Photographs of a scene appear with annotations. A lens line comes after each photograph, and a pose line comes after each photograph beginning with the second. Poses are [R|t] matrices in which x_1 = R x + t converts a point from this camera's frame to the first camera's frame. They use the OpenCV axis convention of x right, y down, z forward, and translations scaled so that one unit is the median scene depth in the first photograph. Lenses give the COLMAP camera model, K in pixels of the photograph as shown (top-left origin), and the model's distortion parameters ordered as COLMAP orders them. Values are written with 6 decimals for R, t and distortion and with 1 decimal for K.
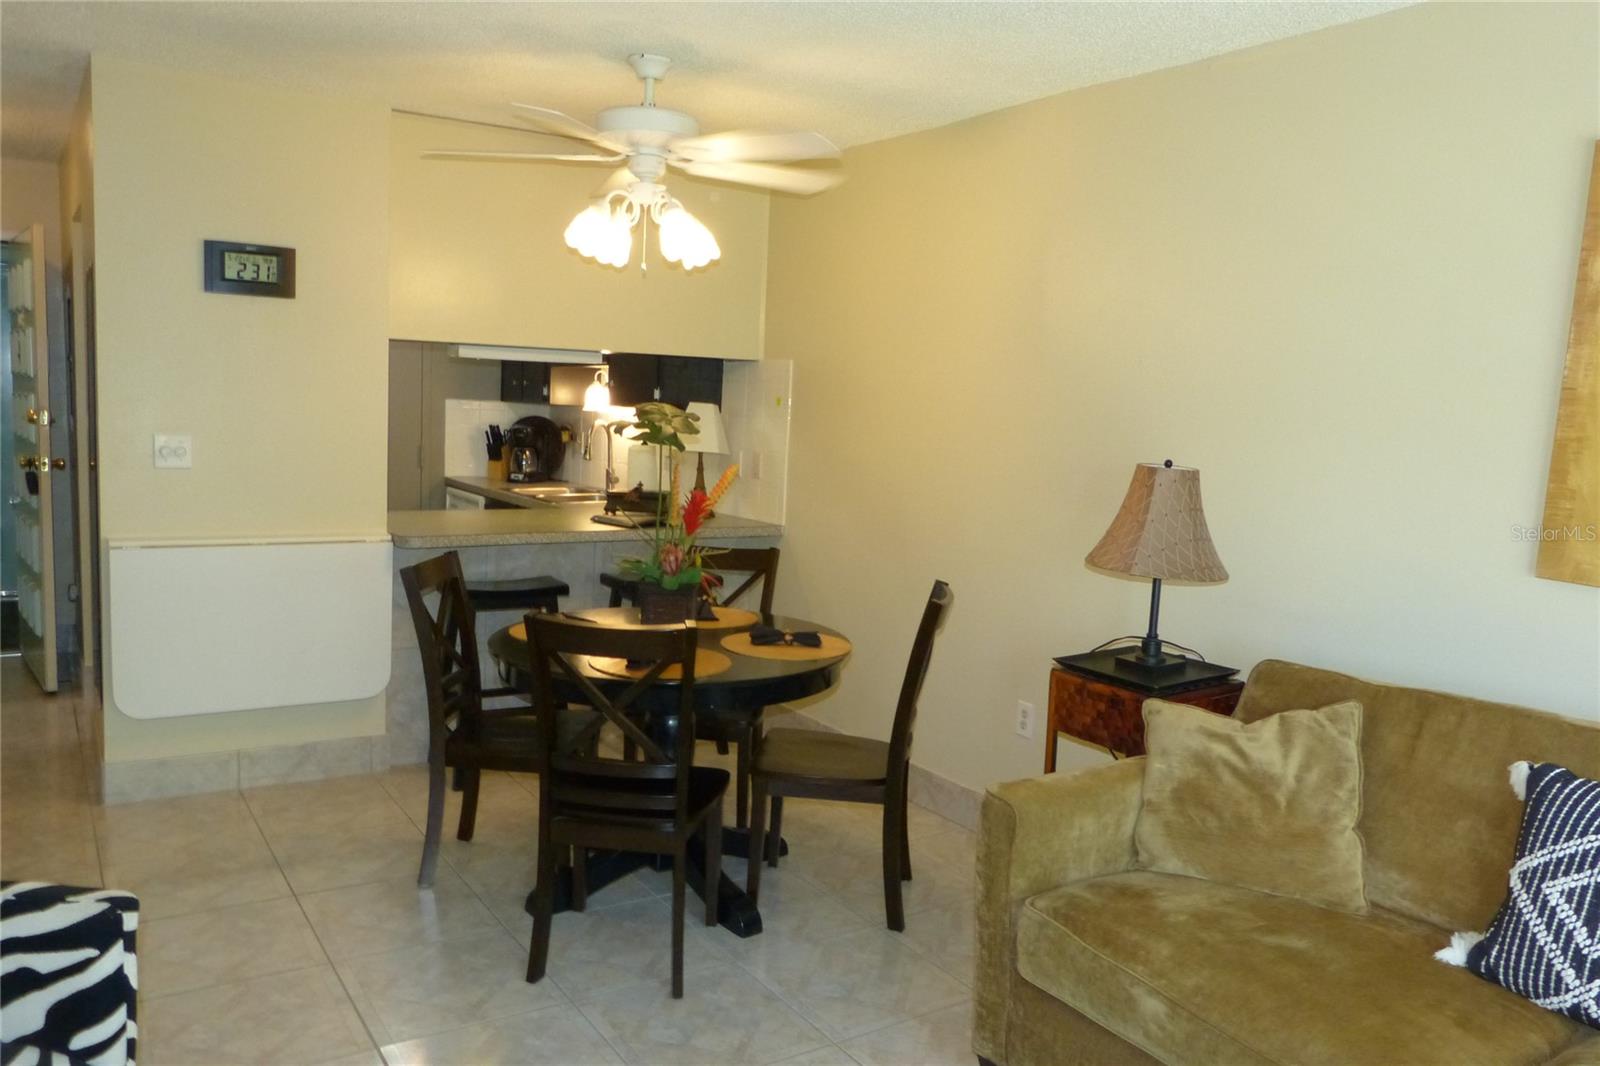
lens RADIAL K [[1188.7, 0, 811.6], [0, 1188.7, 530.3], [0, 0, 1]] dist [-0.012222, 0.013449]
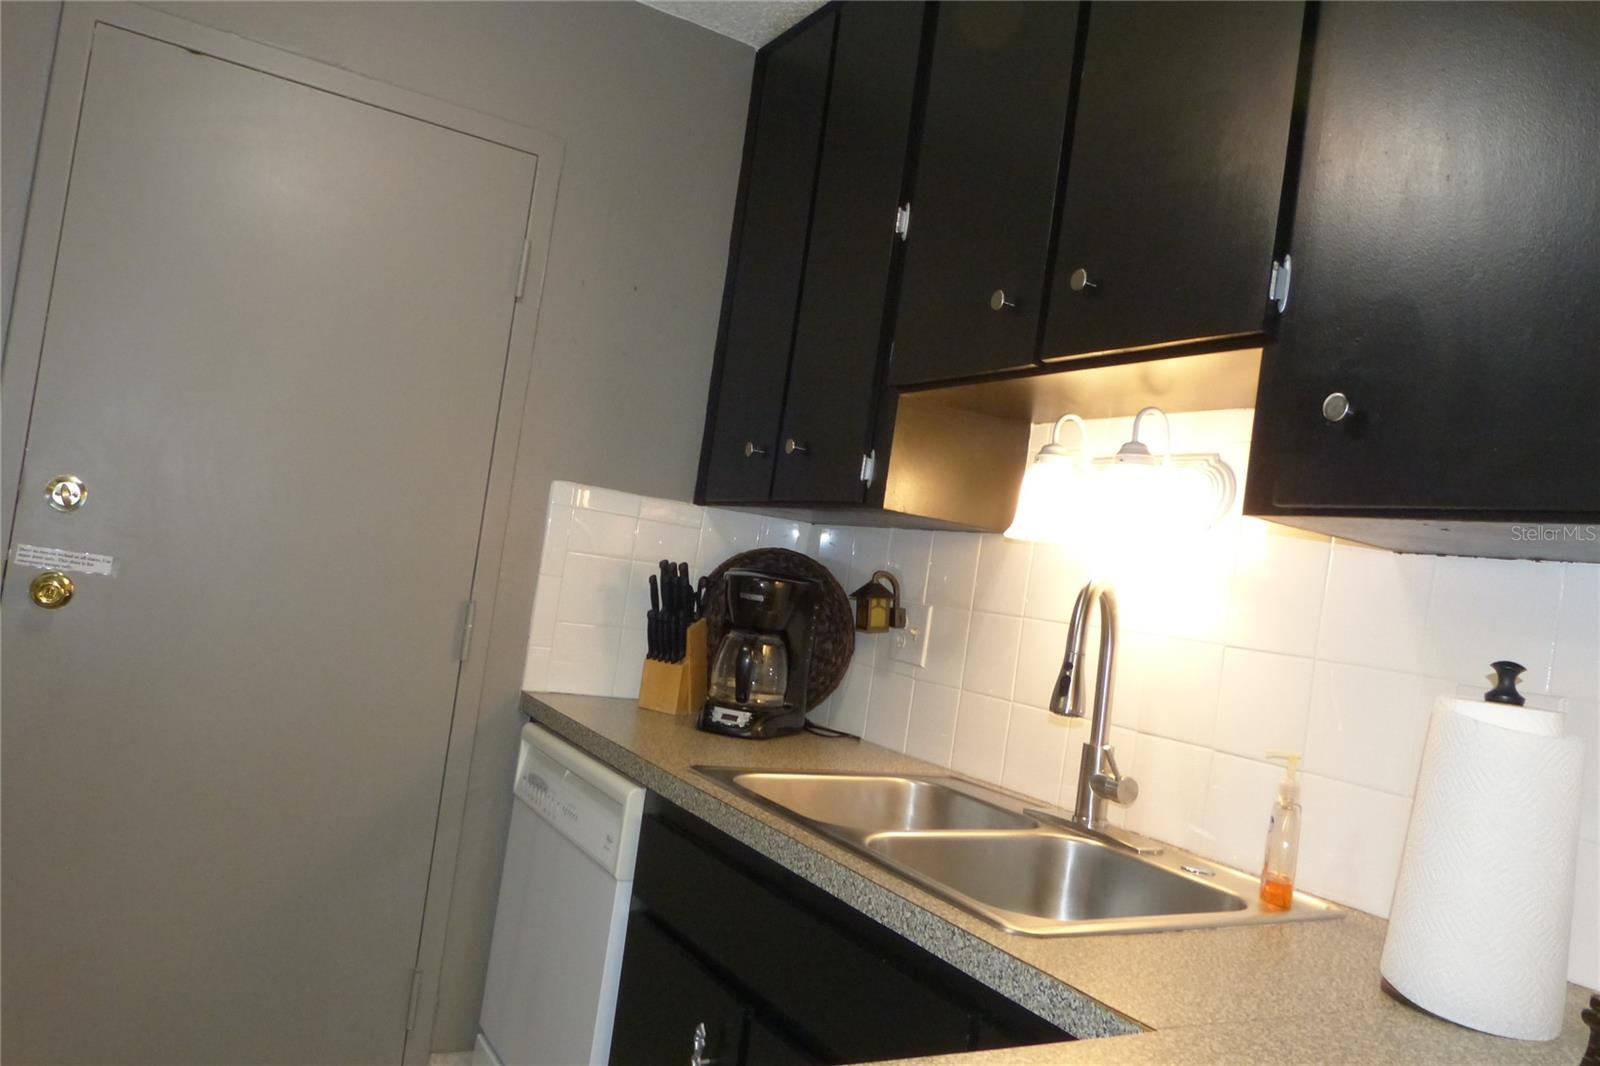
lens RADIAL K [[1188.7, 0, 811.6], [0, 1188.7, 530.3], [0, 0, 1]] dist [-0.012222, 0.013449]
pose [[0.994168, 0.094955, -0.051112, -0.214479], [-0.101585, 0.983694, -0.148411, -0.050082], [0.036187, 0.152738, 0.987604, 0.661131]]
